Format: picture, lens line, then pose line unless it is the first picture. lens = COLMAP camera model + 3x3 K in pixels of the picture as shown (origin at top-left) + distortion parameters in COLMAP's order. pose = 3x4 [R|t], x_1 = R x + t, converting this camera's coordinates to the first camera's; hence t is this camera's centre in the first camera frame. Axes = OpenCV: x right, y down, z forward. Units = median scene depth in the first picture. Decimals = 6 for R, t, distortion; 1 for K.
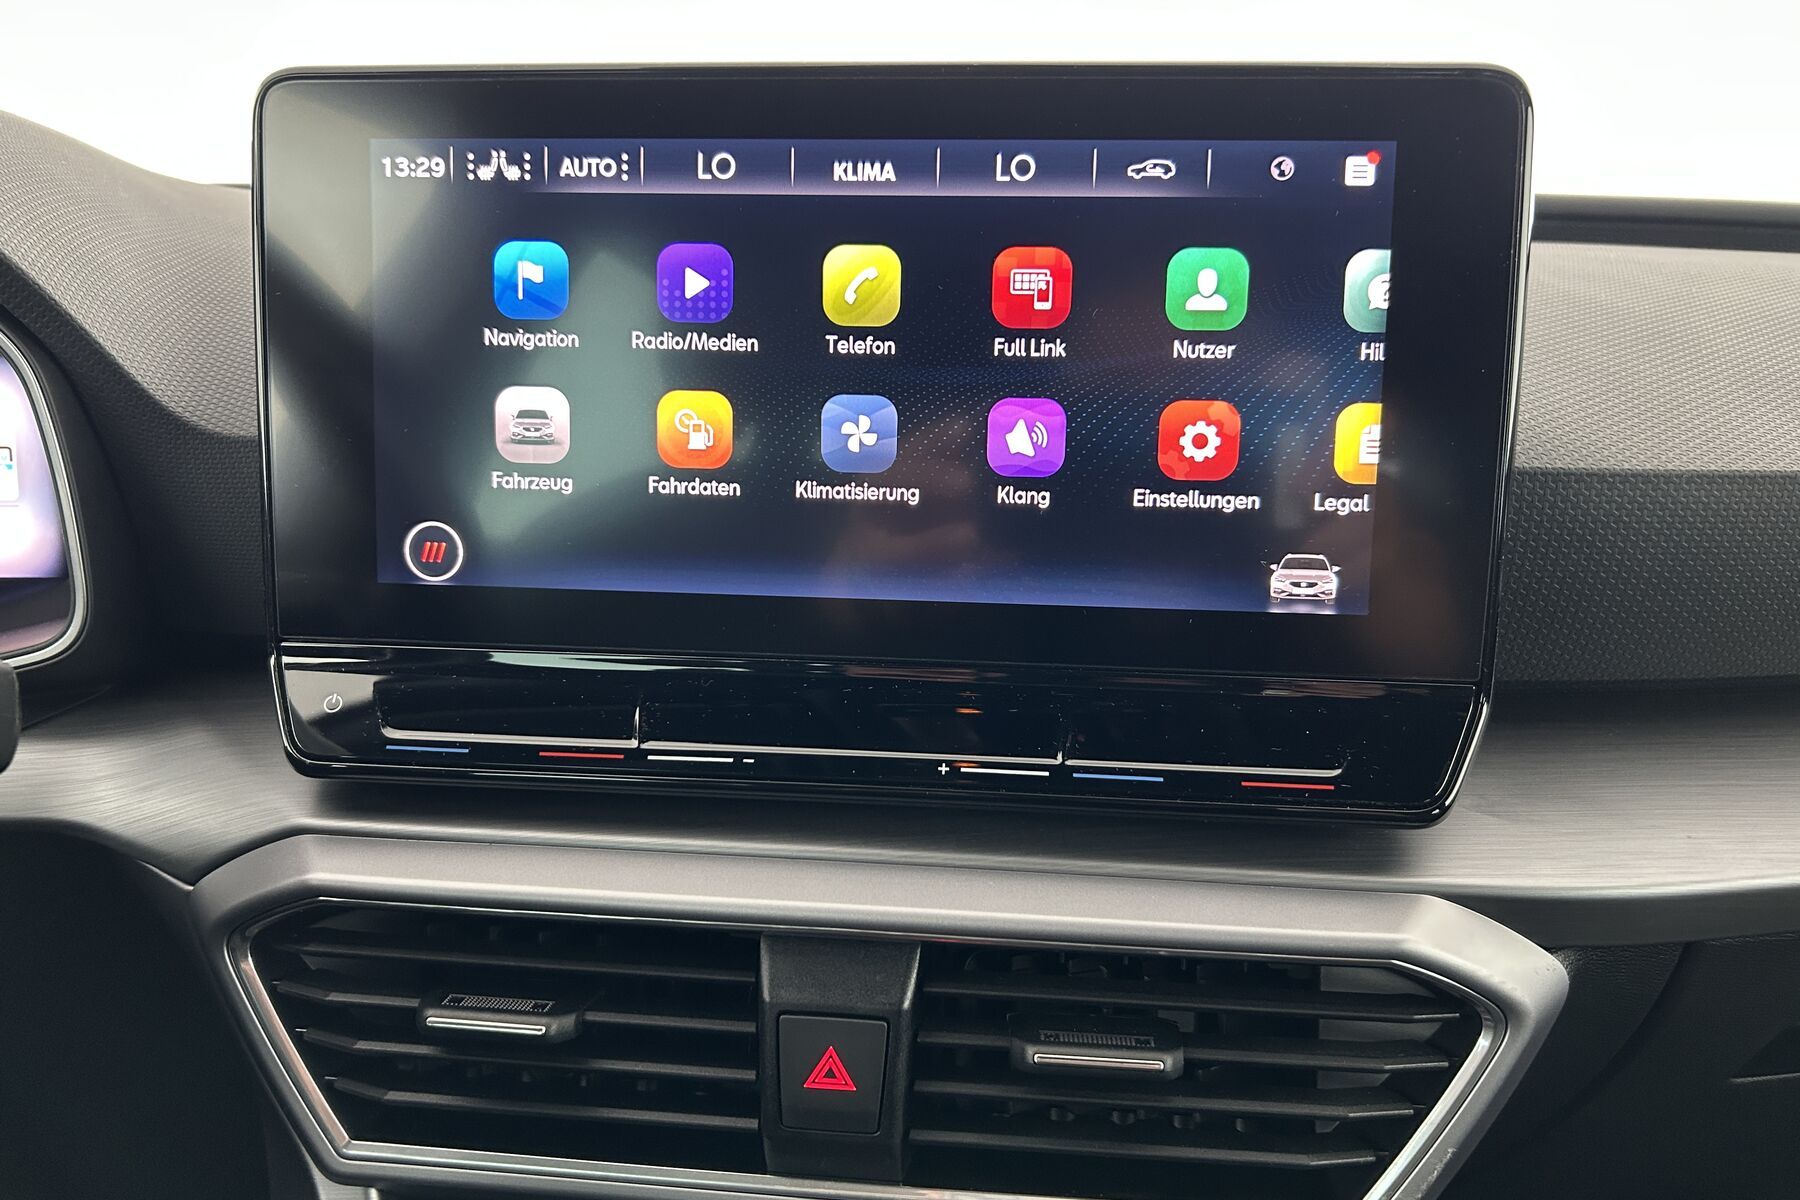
lens RADIAL K [[1341.7, 0, 907.7], [0, 1341.7, 635.6], [0, 0, 1]] dist [0.033005, -0.040020]
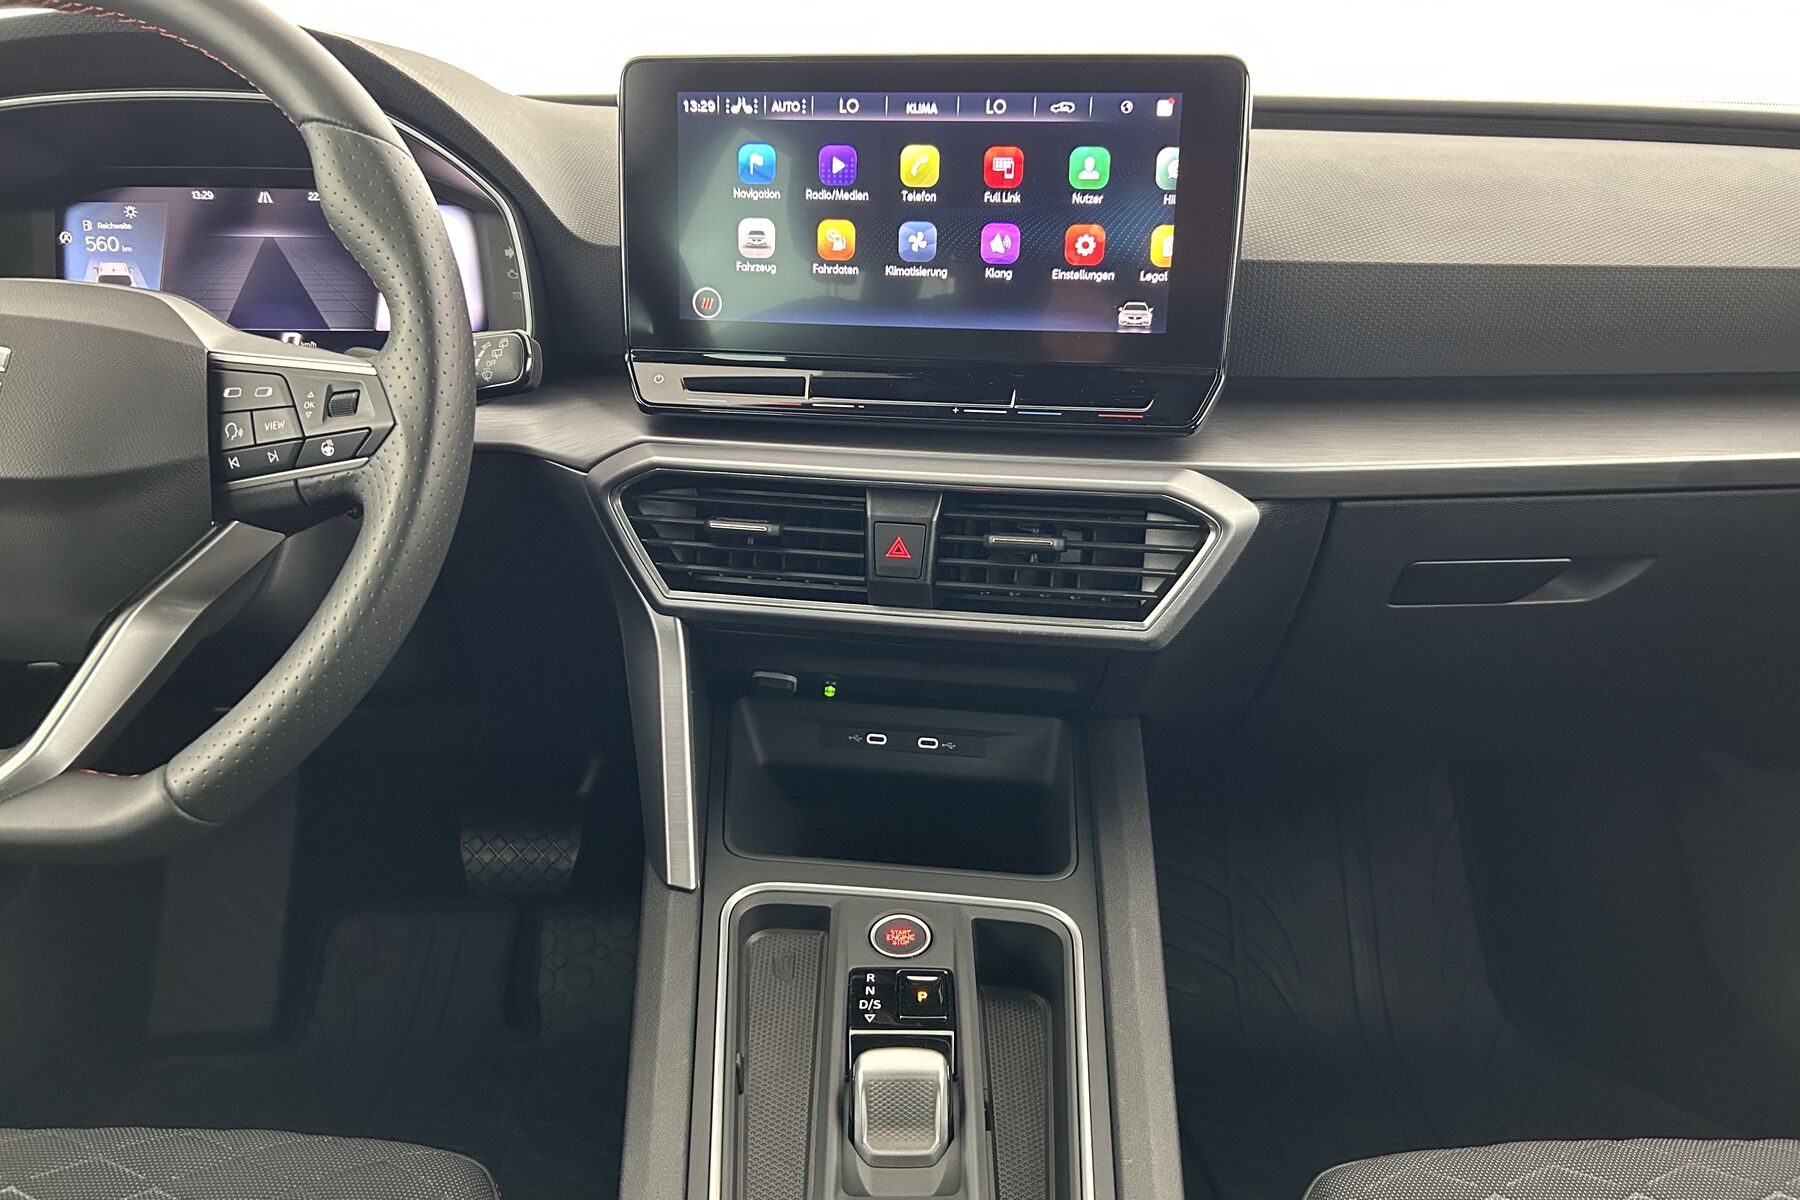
lens RADIAL K [[1341.7, 0, 897.9], [0, 1341.7, 626.3], [0, 0, 1]] dist [0.033005, -0.040020]
pose [[0.996997, 0.021437, -0.074413, 0.098016], [-0.014164, 0.995191, 0.096923, 0.231520], [0.076133, -0.095578, 0.992506, -1.075582]]
